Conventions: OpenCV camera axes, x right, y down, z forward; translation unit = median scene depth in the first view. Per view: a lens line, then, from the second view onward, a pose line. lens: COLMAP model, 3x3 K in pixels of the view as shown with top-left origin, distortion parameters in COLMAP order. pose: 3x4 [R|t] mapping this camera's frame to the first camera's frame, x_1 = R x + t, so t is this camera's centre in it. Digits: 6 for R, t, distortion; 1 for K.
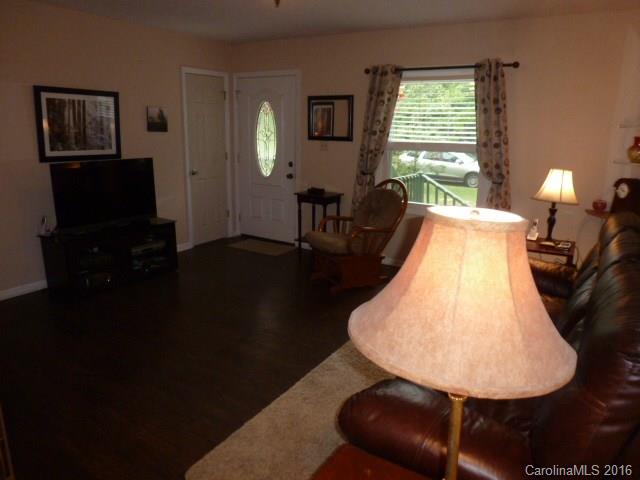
lens RADIAL K [[461.9, 0, 320.0], [0, 461.9, 240.0], [0, 0, 1]] dist [-0.050168, 0.006157]
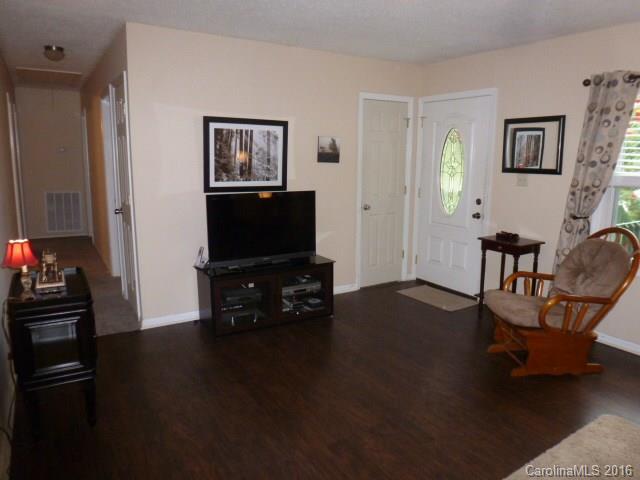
lens RADIAL K [[461.9, 0, 320.0], [0, 461.9, 240.0], [0, 0, 1]] dist [-0.050168, 0.006157]
pose [[0.904634, 0.063226, -0.421473, 0.036358], [-0.091277, 0.994730, -0.046692, -0.037601], [0.416300, 0.080710, 0.905638, 0.170571]]
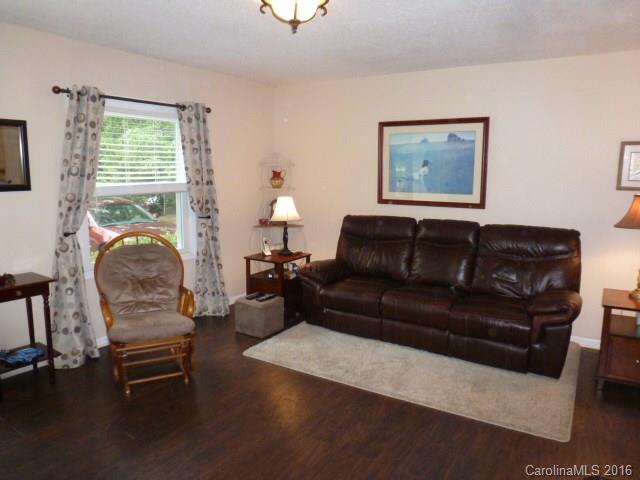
lens RADIAL K [[480.8, 0, 320.0], [0, 480.8, 240.0], [0, 0, 1]] dist [0.000309, 0.001763]
pose [[-0.001502, -0.169761, 0.985484, -0.662559], [0.228550, 0.959343, 0.165606, -0.179624], [-0.973531, 0.225481, 0.037358, 0.640273]]
